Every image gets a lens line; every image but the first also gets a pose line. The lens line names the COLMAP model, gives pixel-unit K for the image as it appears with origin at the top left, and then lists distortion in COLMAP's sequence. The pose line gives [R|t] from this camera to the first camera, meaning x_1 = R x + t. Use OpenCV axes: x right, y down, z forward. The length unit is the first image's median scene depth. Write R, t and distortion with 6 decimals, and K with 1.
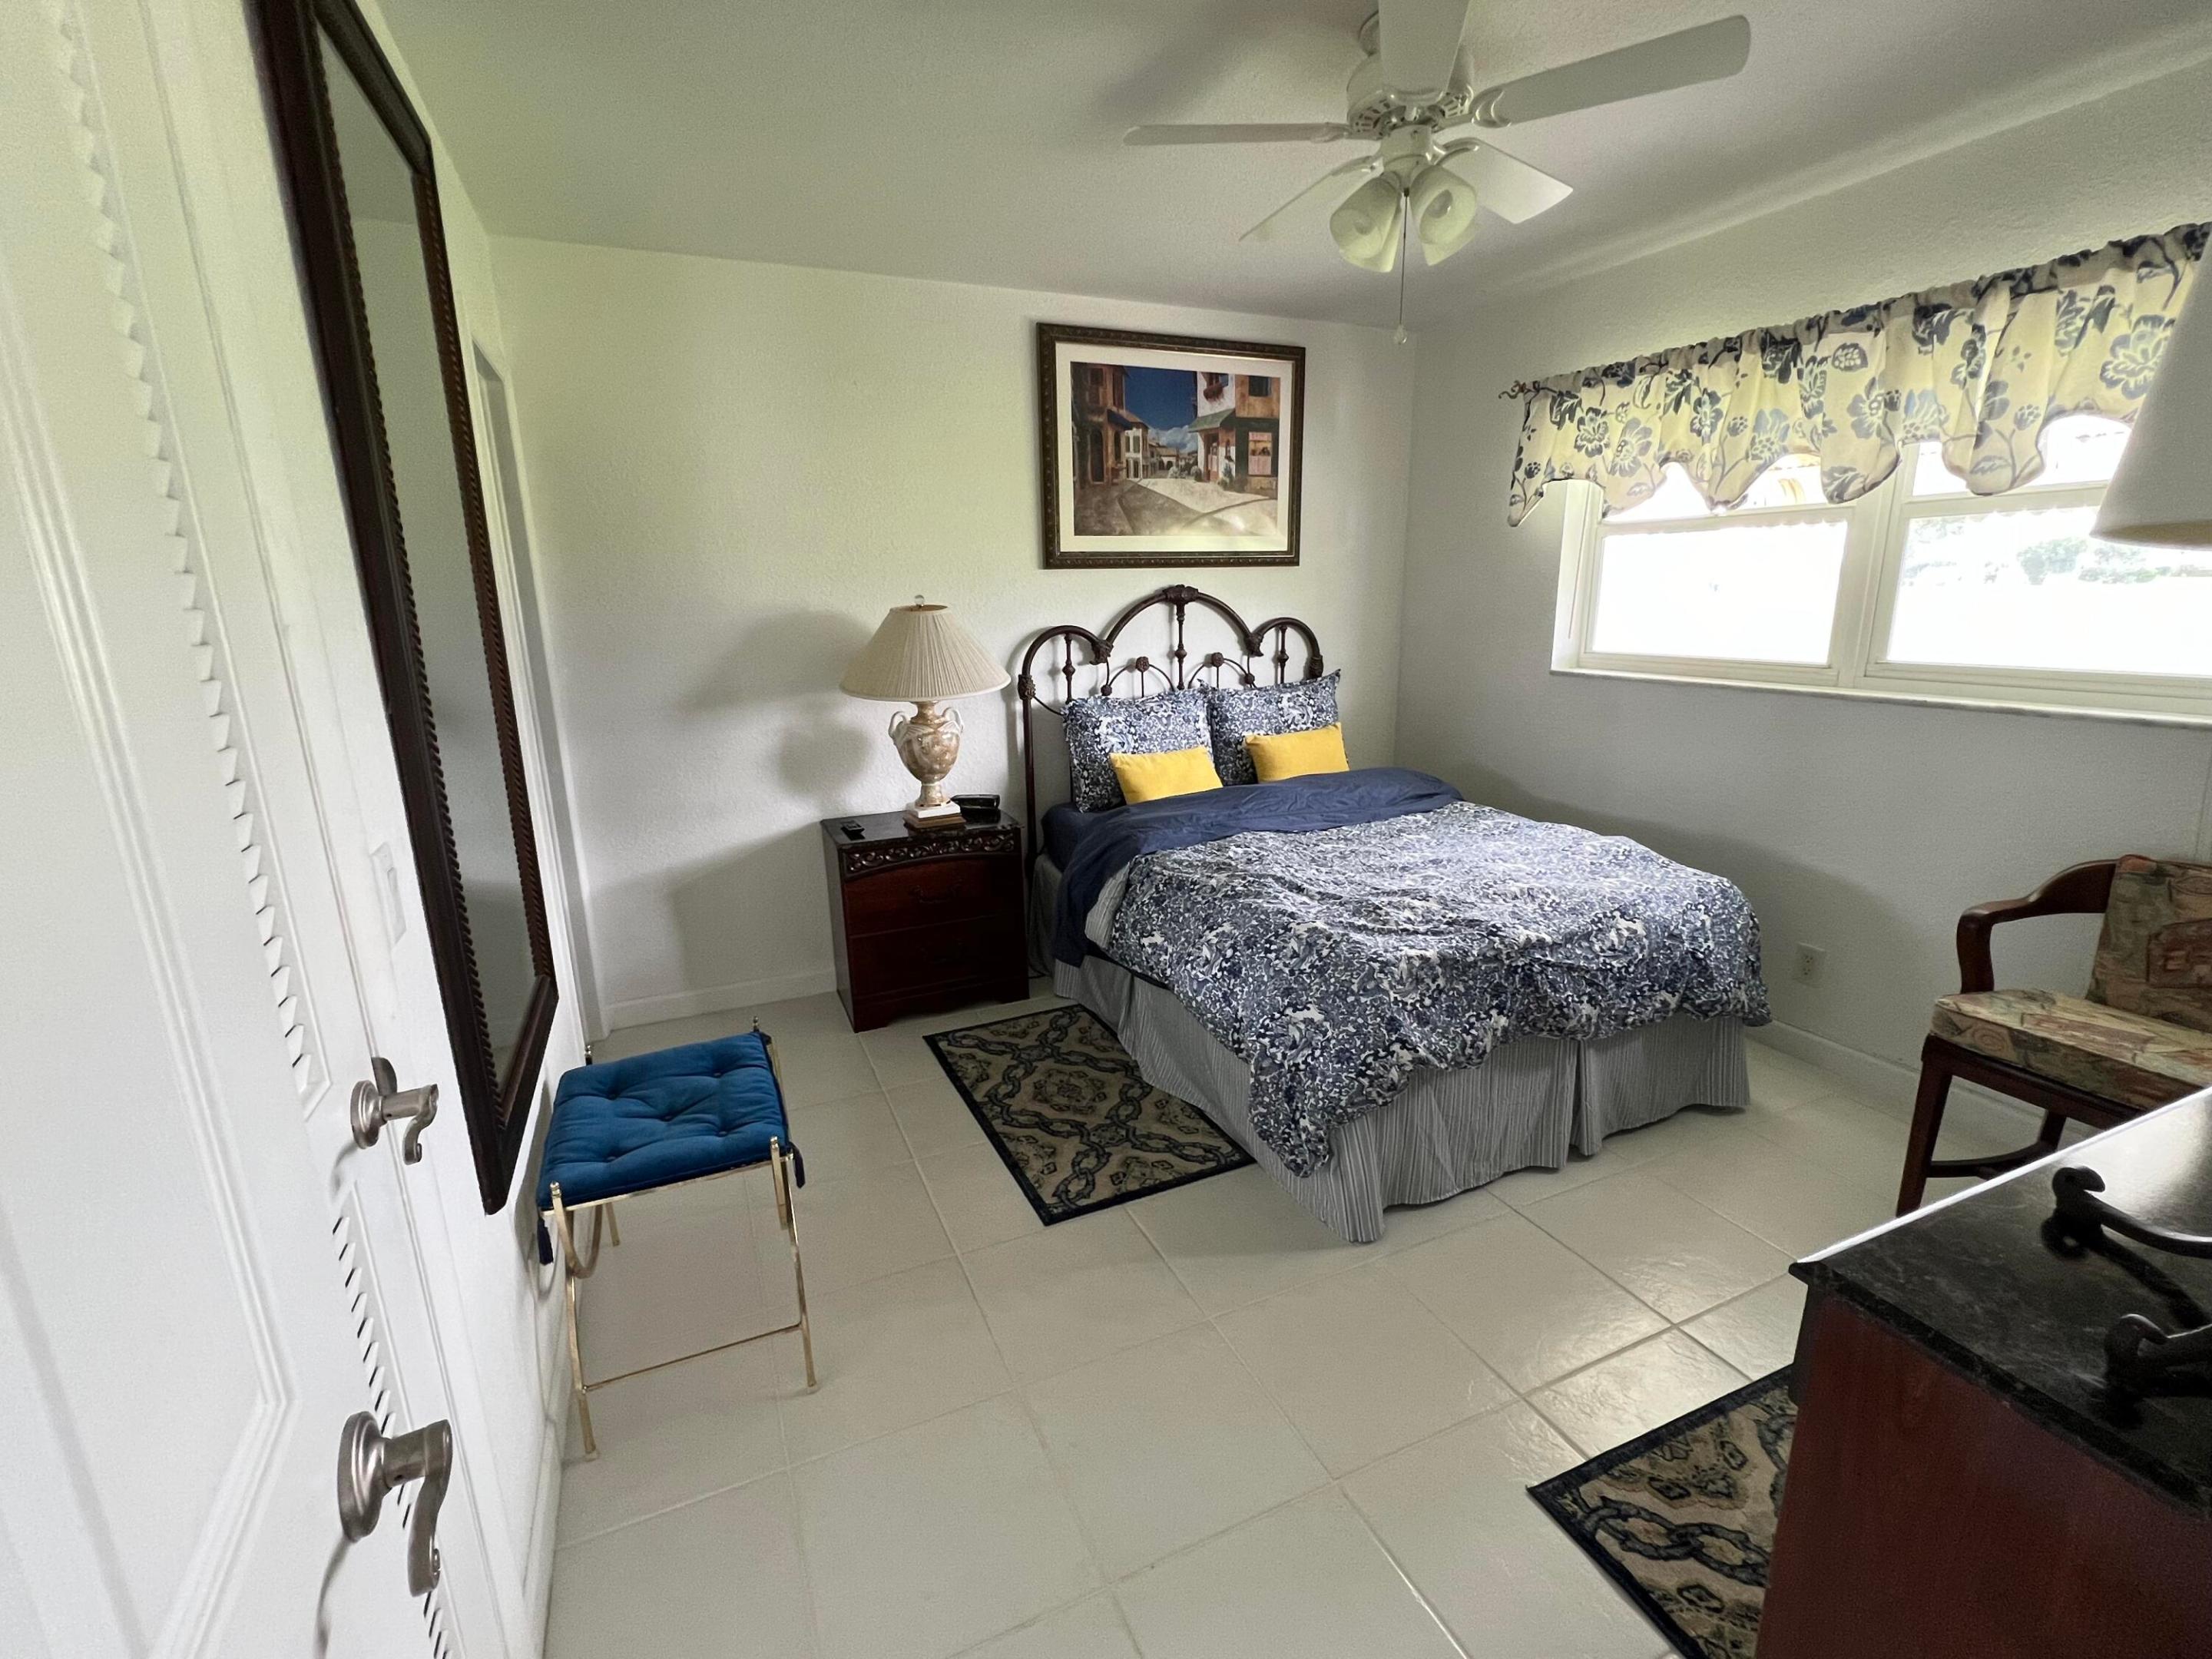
lens RADIAL K [[994.5, 0, 1089.8], [0, 994.5, 827.2], [0, 0, 1]] dist [-0.004012, -0.000398]
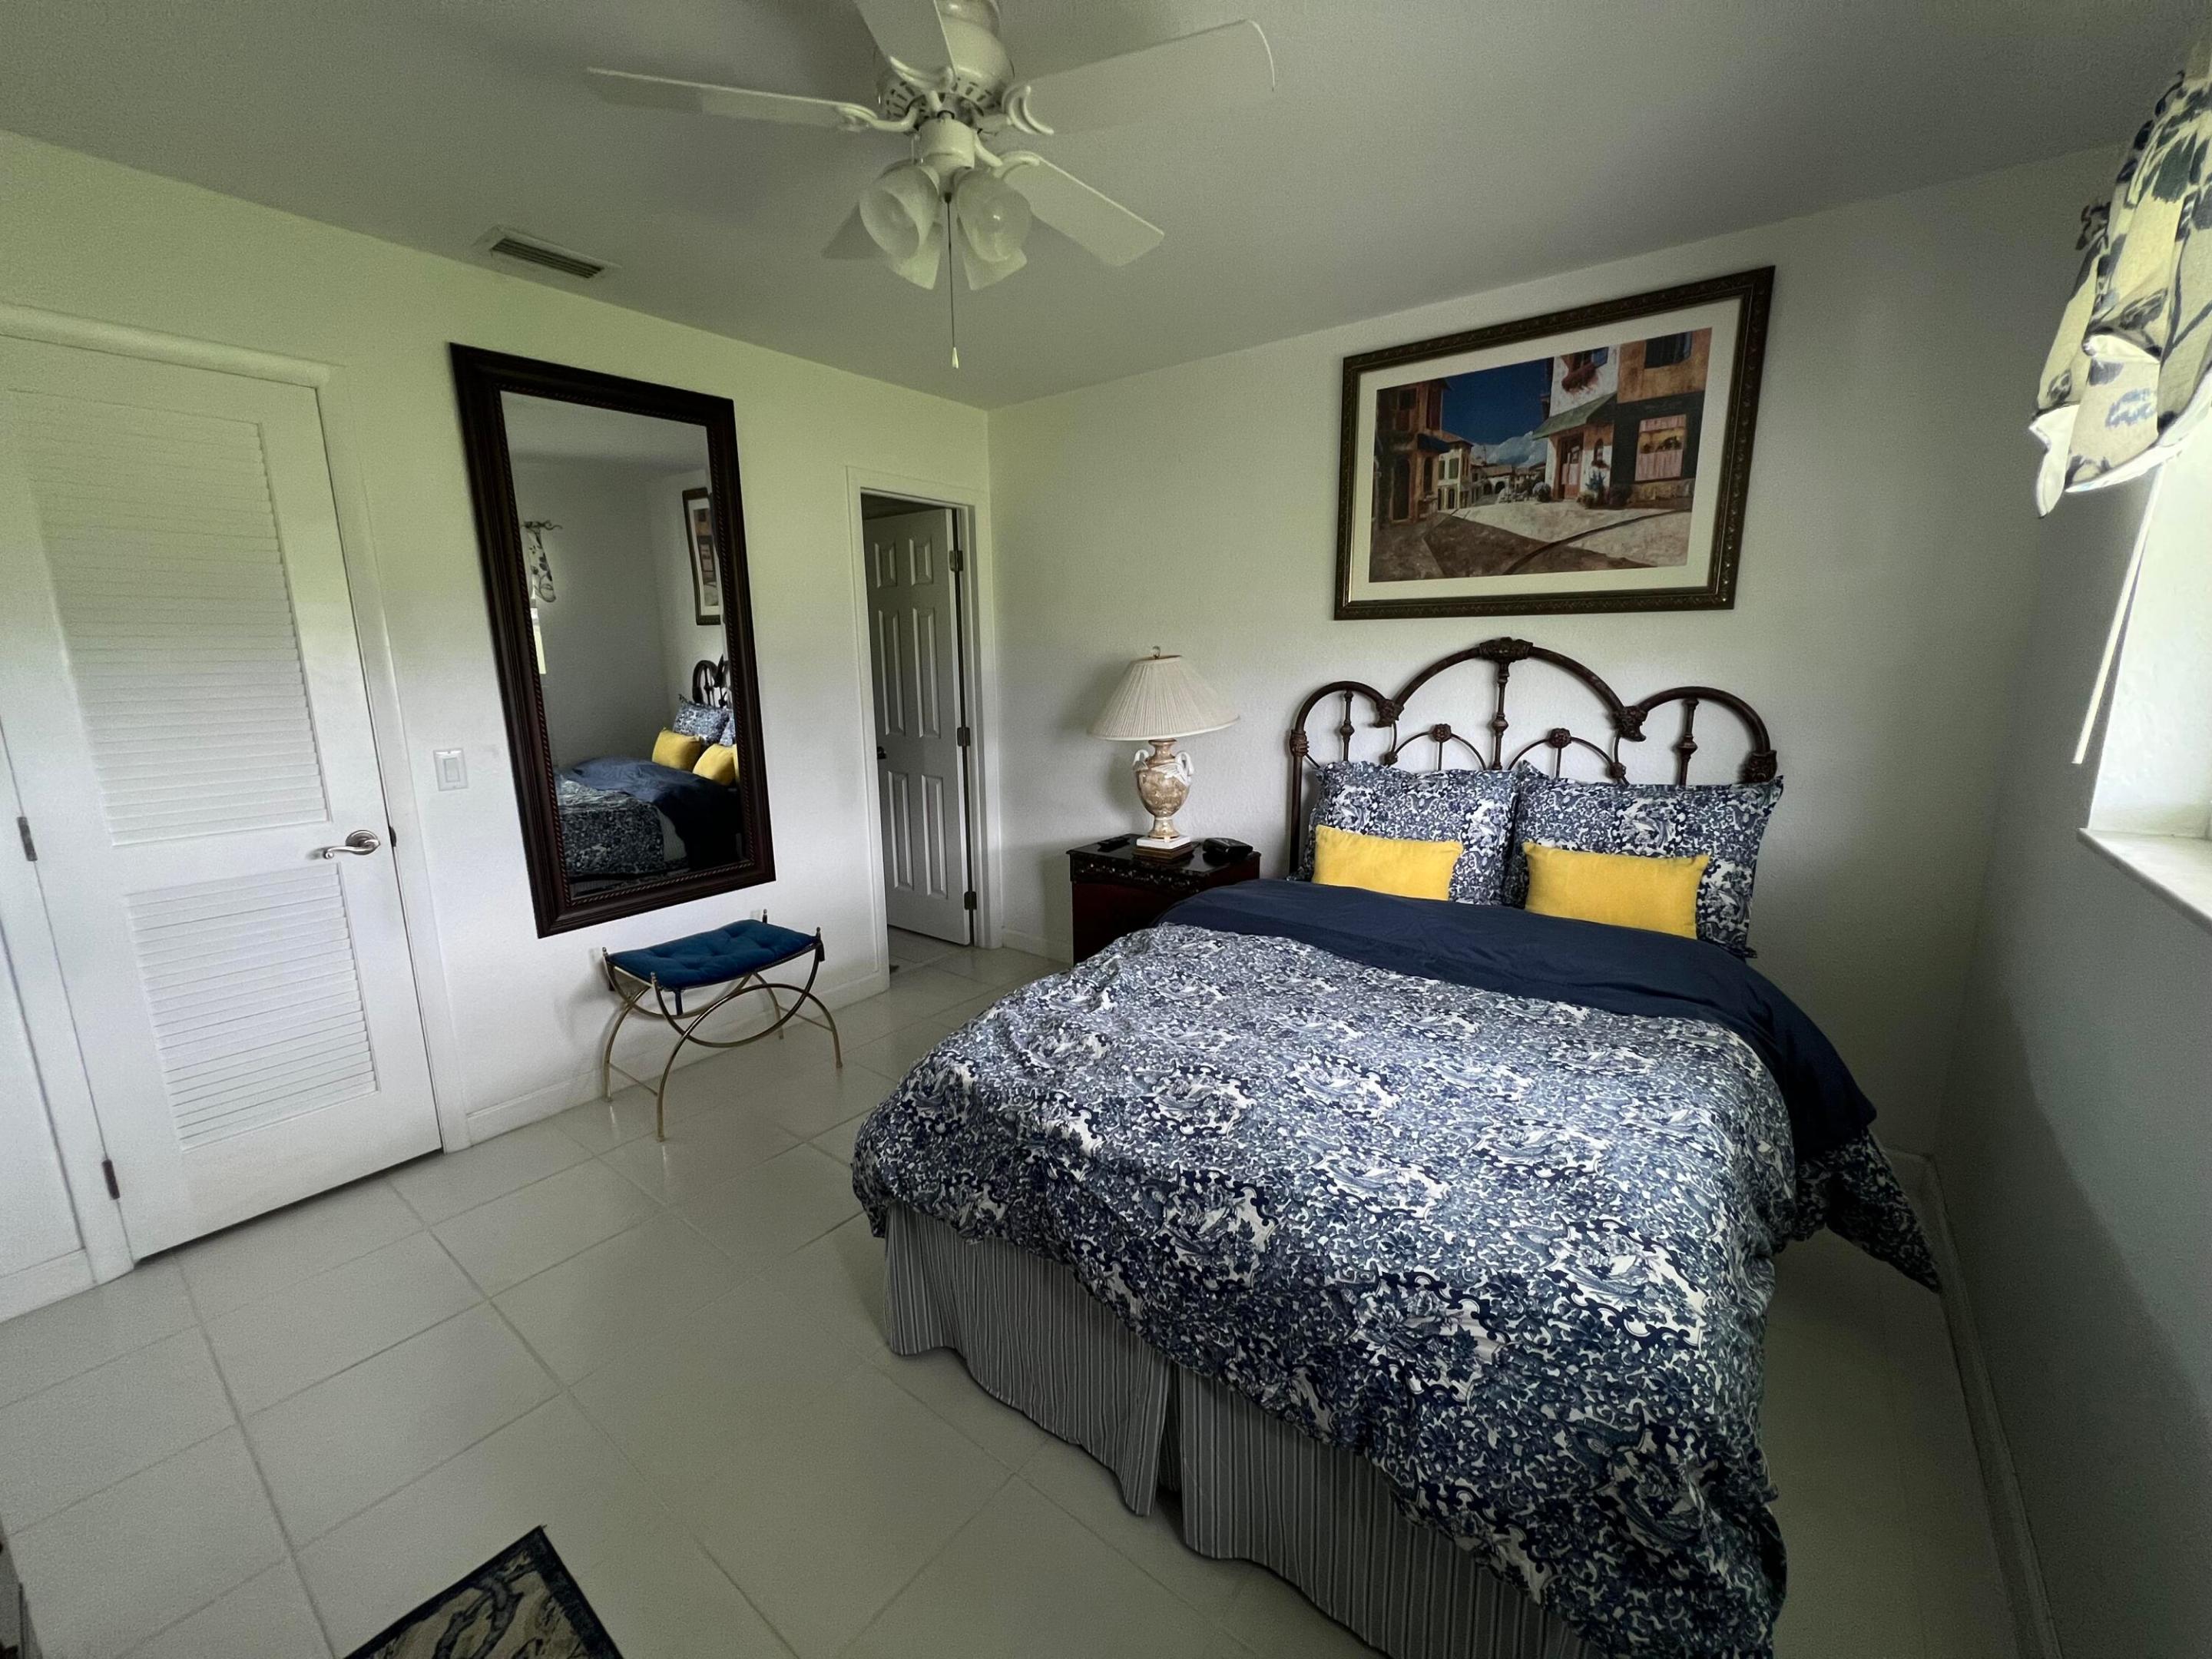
lens RADIAL K [[890.9, 0, 1082.3], [0, 890.9, 822.6], [0, 0, 1]] dist [-0.005608, 0.001421]
pose [[0.464769, 0.183868, -0.866131, 0.579822], [-0.208550, 0.973413, 0.094733, -0.101355], [0.860521, 0.136603, 0.490758, 0.399654]]
